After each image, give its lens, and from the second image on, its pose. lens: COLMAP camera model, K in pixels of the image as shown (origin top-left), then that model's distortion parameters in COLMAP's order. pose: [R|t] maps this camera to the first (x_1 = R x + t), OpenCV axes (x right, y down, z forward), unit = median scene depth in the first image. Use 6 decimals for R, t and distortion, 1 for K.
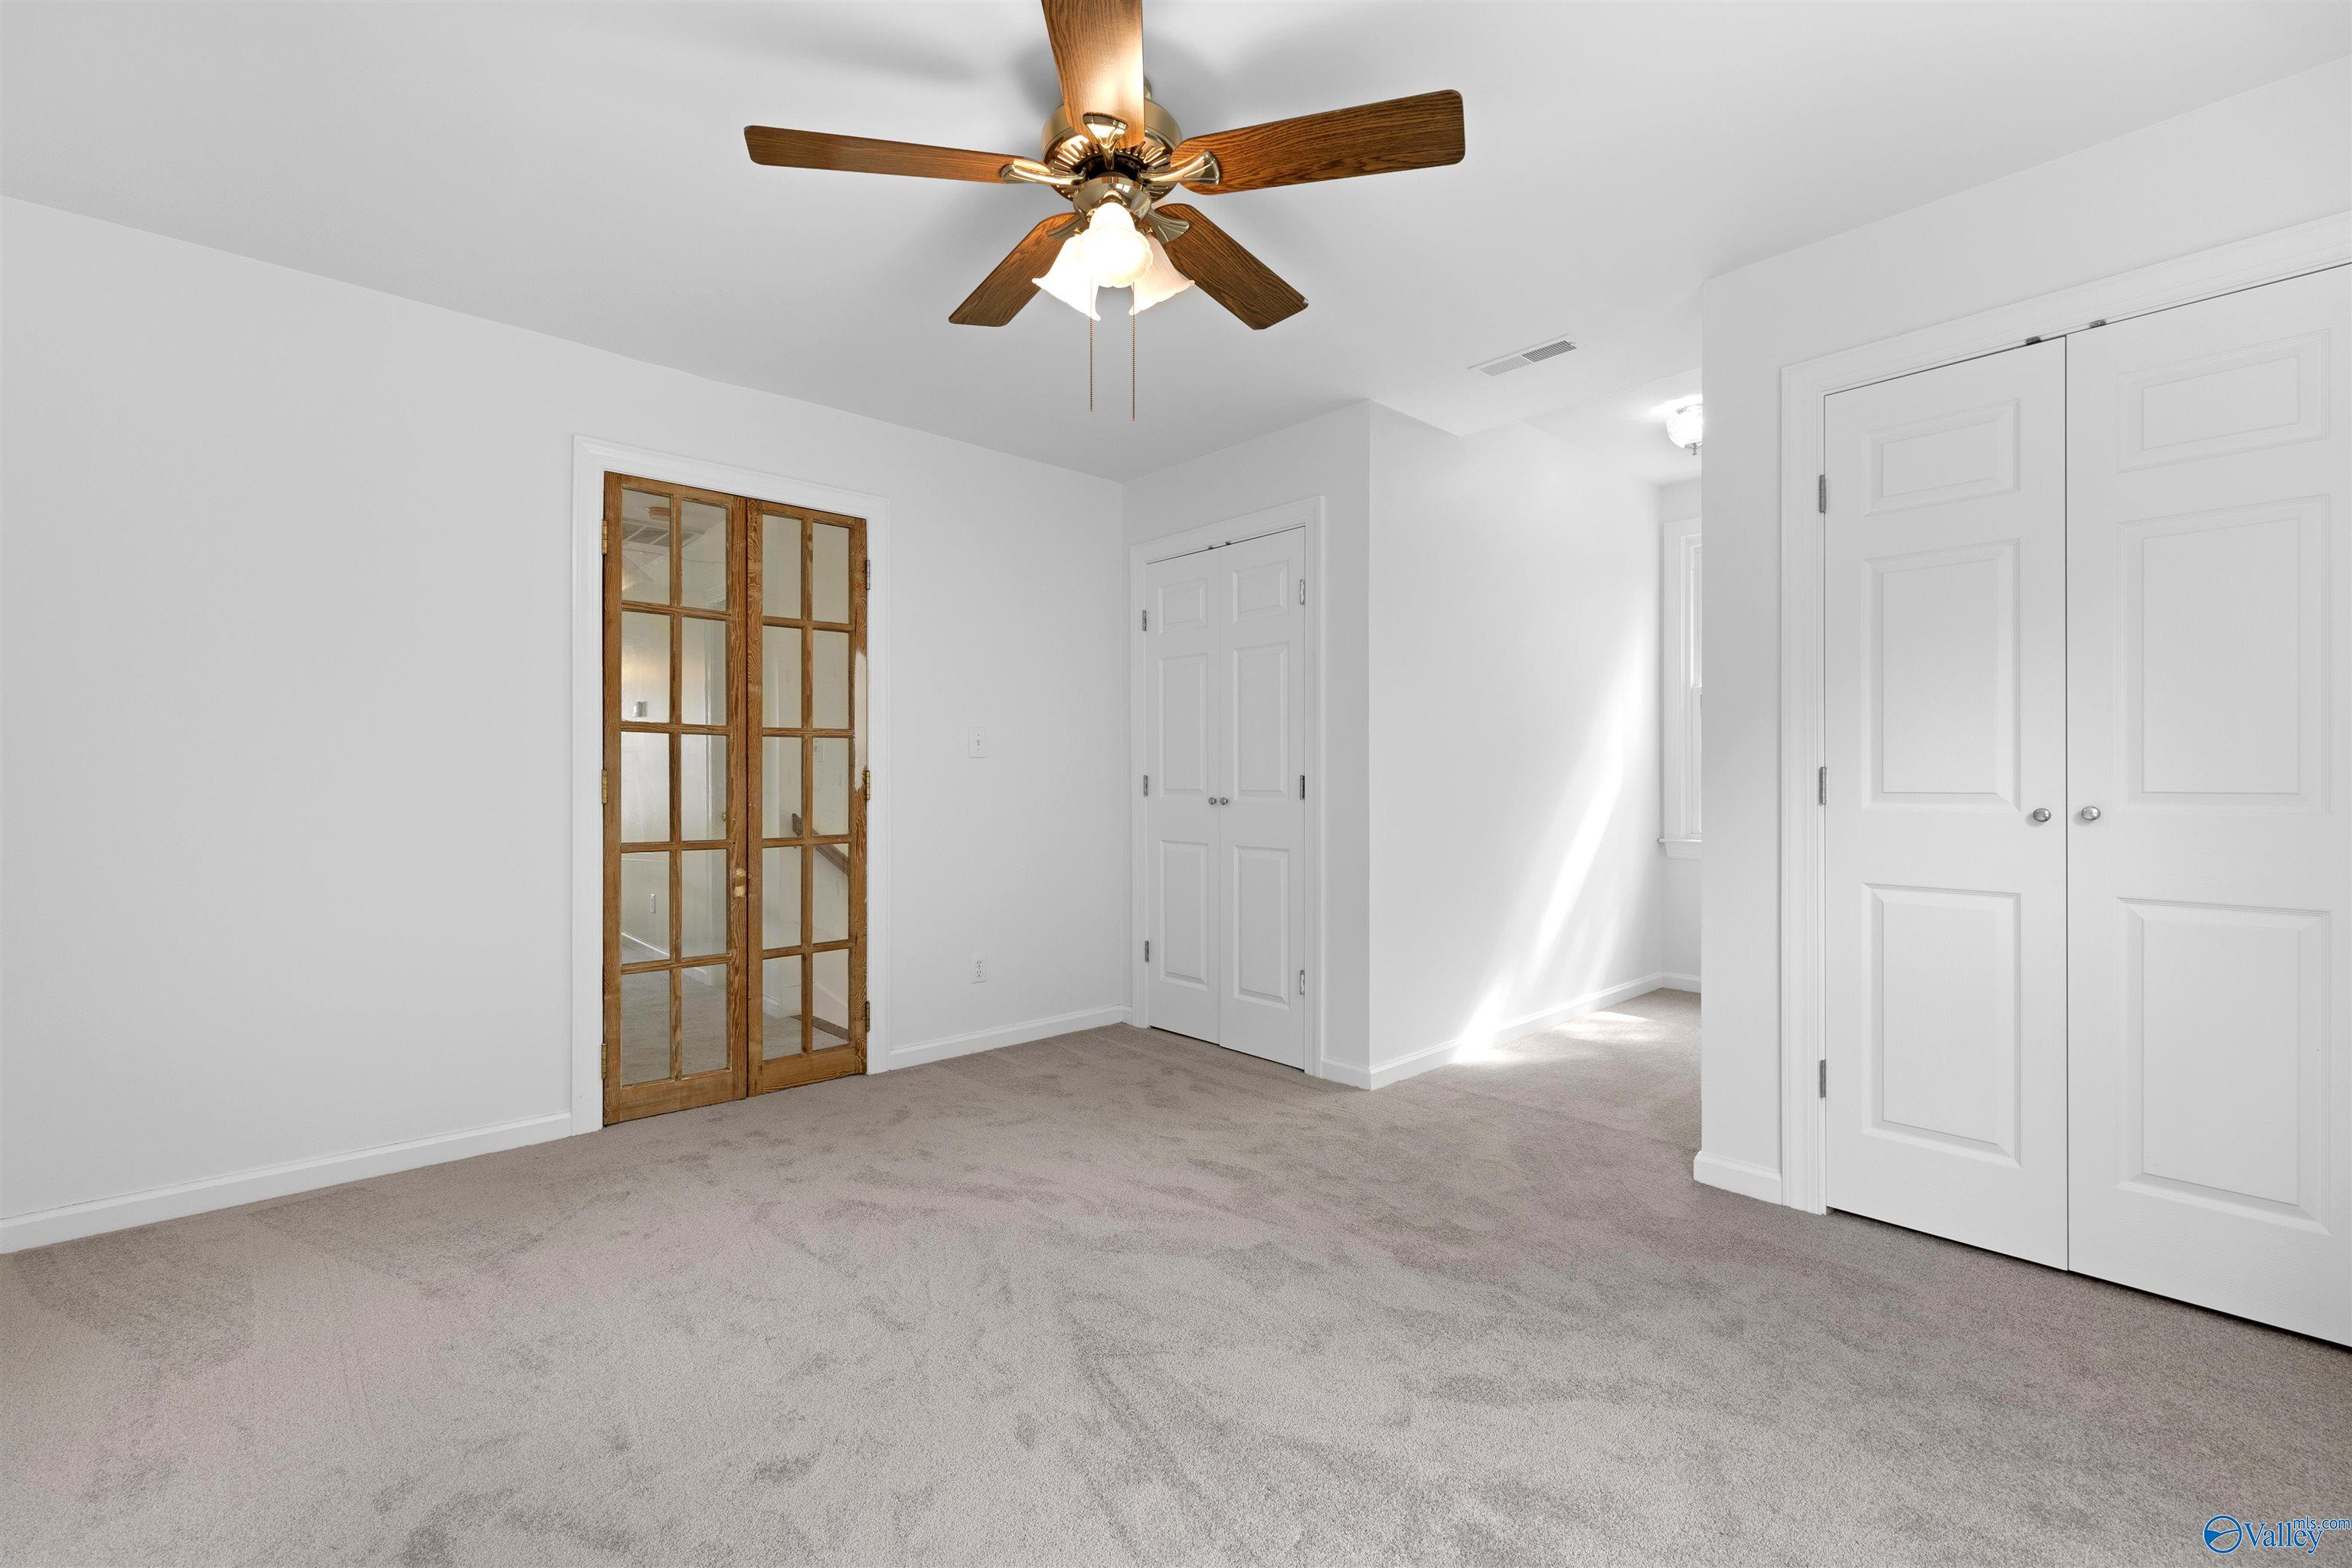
lens RADIAL K [[1013.8, 0, 1180.9], [0, 1013.8, 776.1], [0, 0, 1]] dist [-0.002191, 0.000672]
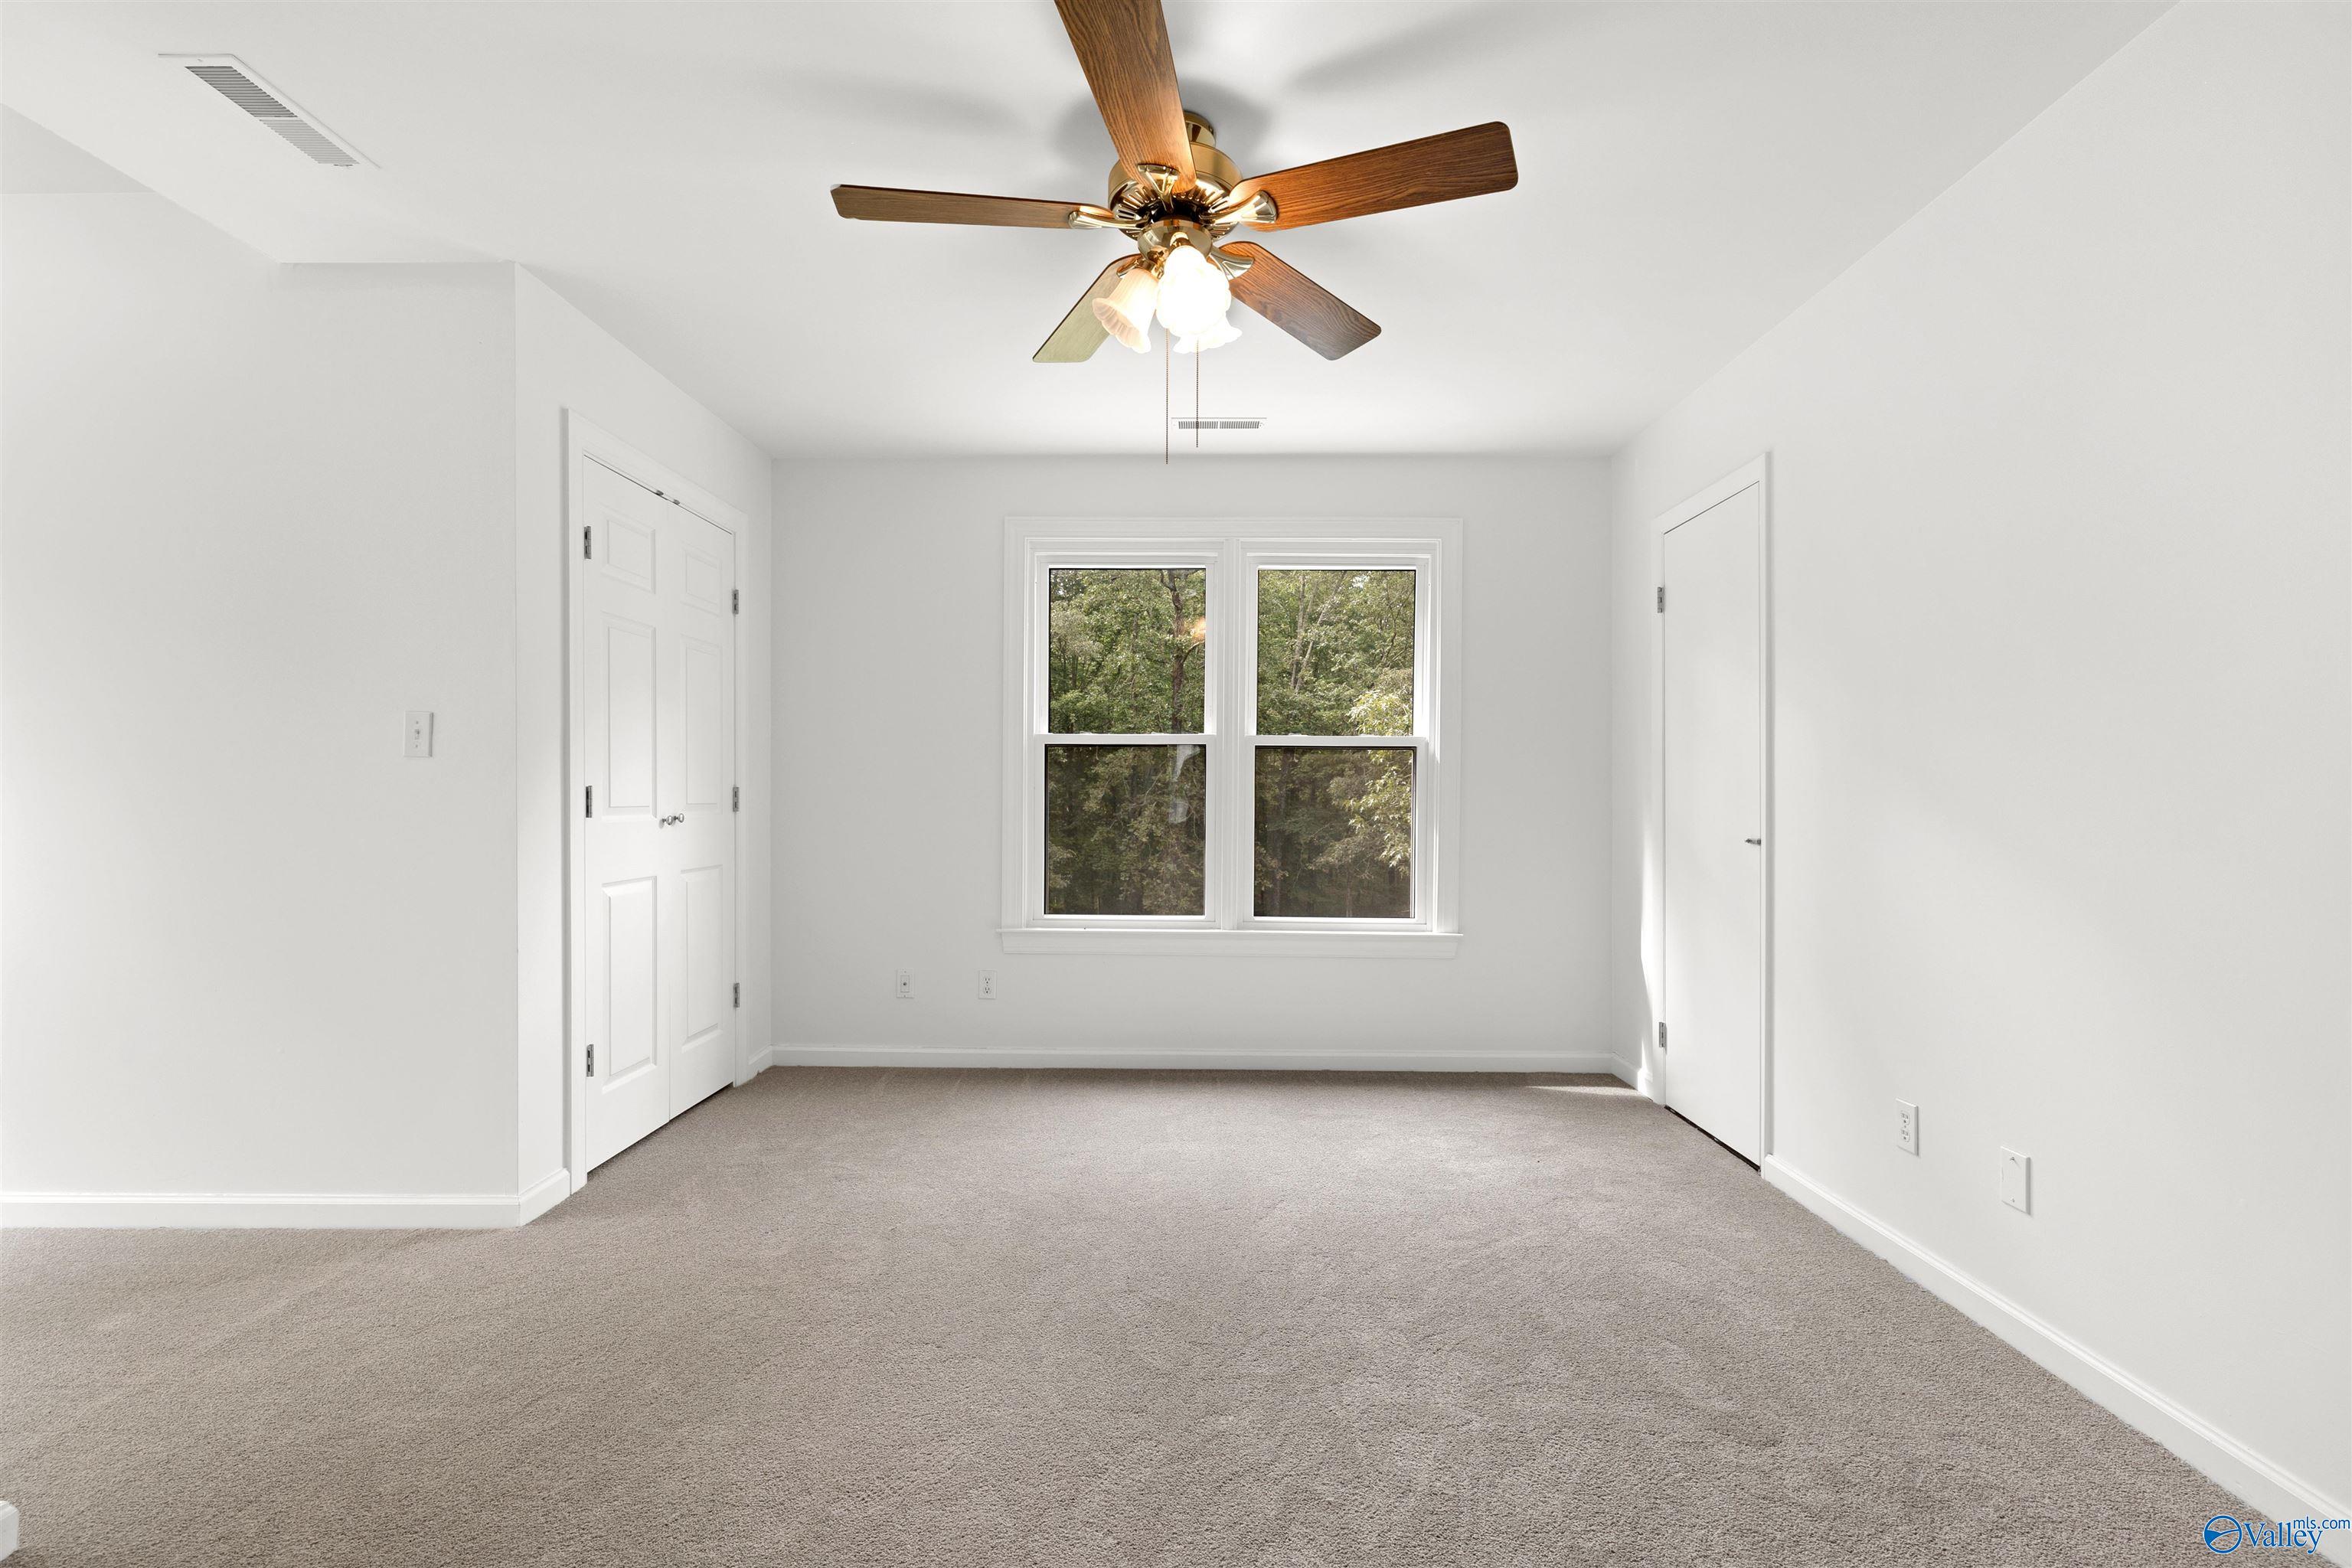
lens RADIAL K [[1013.8, 0, 1168.2], [0, 1013.8, 793.1], [0, 0, 1]] dist [-0.002191, 0.000672]
pose [[-0.720339, -0.005847, 0.693597, -0.465918], [-0.008069, 0.999967, 0.000049, -0.004988], [-0.693575, -0.005561, -0.720363, 1.036778]]
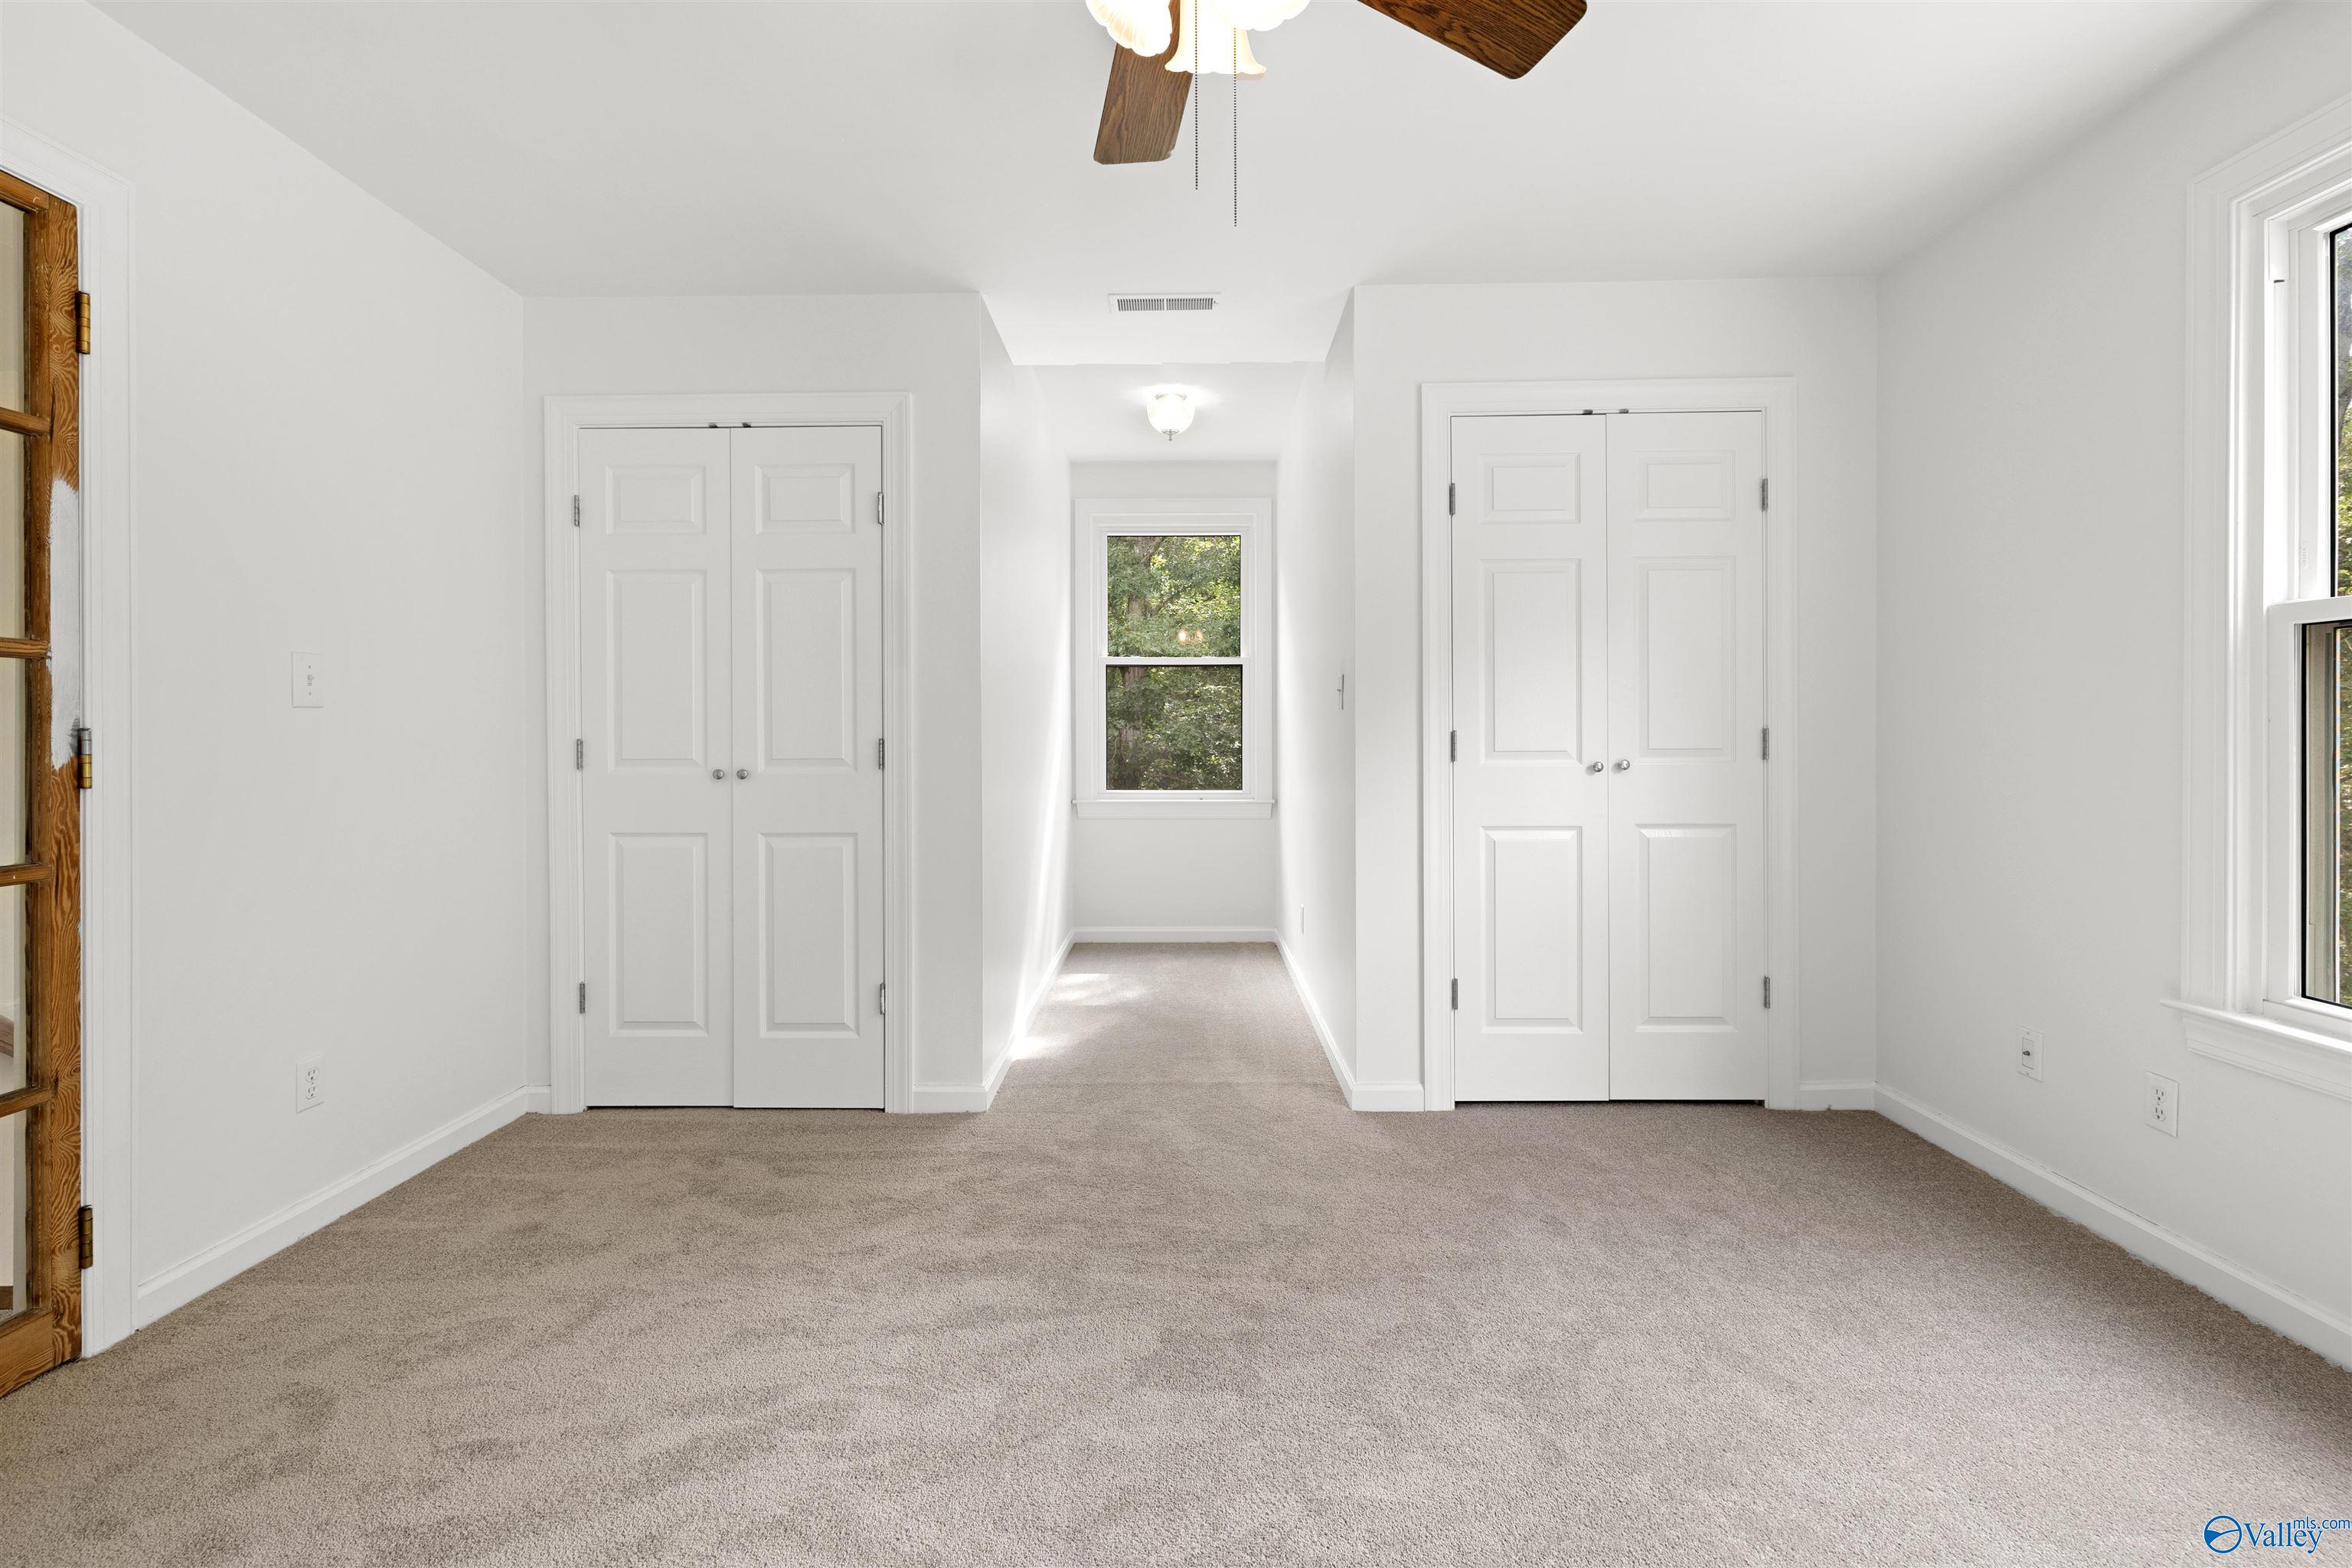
lens RADIAL K [[1013.8, 0, 1212.4], [0, 1013.8, 743.1], [0, 0, 1]] dist [-0.002191, 0.000672]
pose [[0.682063, -0.002561, 0.731289, -0.320937], [0.002493, 0.999996, 0.001177, 0.002597], [-0.731290, 0.001020, 0.682066, 0.302716]]
